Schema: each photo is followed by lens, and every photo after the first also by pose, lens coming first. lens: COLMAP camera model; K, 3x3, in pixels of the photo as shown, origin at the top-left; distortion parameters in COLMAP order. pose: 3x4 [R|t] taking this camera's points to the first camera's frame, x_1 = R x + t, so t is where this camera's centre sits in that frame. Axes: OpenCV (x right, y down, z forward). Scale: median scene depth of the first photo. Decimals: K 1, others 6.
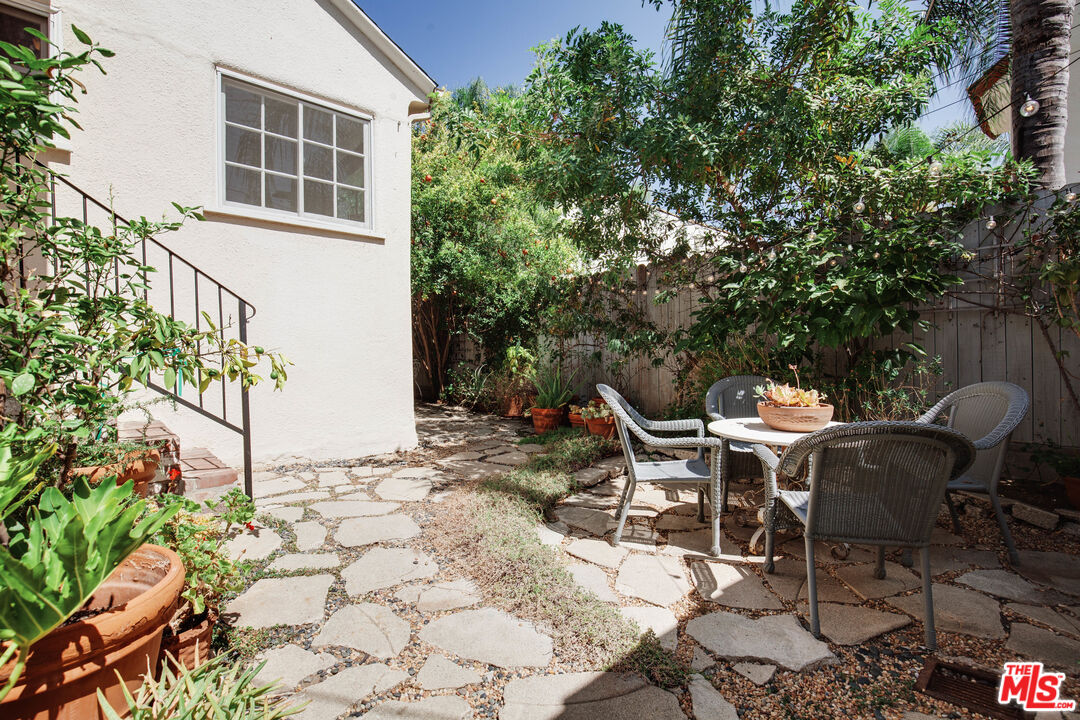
lens RADIAL K [[509.8, 0, 537.2], [0, 509.8, 367.1], [0, 0, 1]] dist [-0.001111, 0.000191]
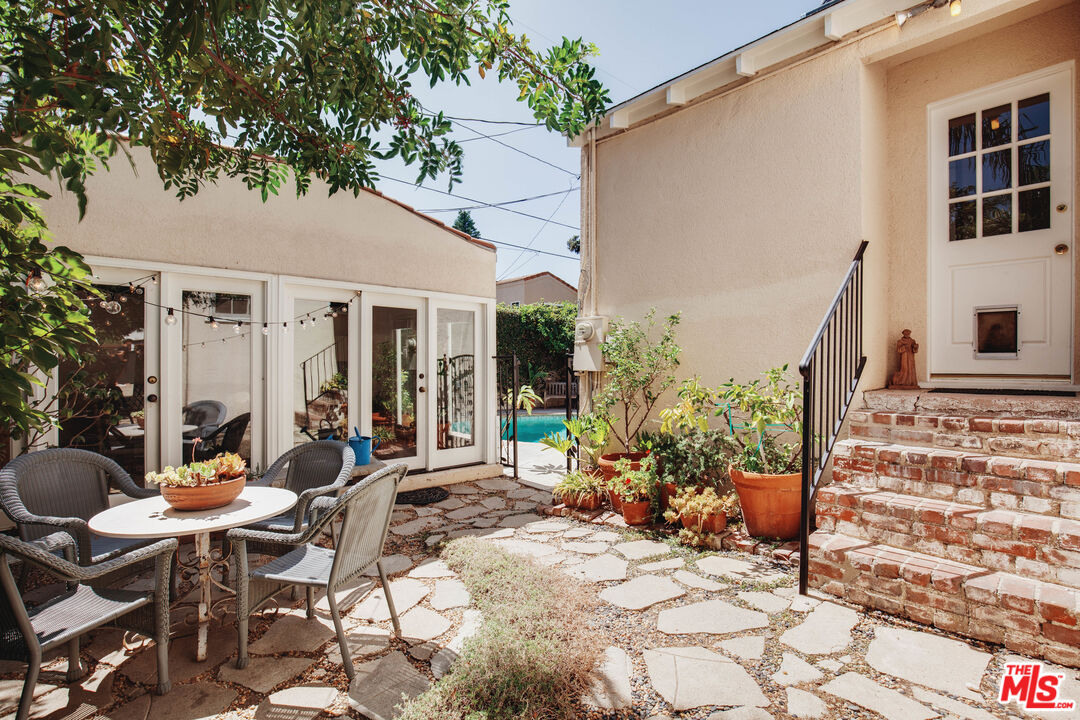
lens RADIAL K [[509.8, 0, 537.2], [0, 509.8, 367.1], [0, 0, 1]] dist [-0.001111, 0.000191]
pose [[-0.999923, 0.012325, 0.001487, -0.113337], [0.012350, 0.999756, 0.018289, -0.142932], [-0.001261, 0.018306, -0.999832, 2.001358]]
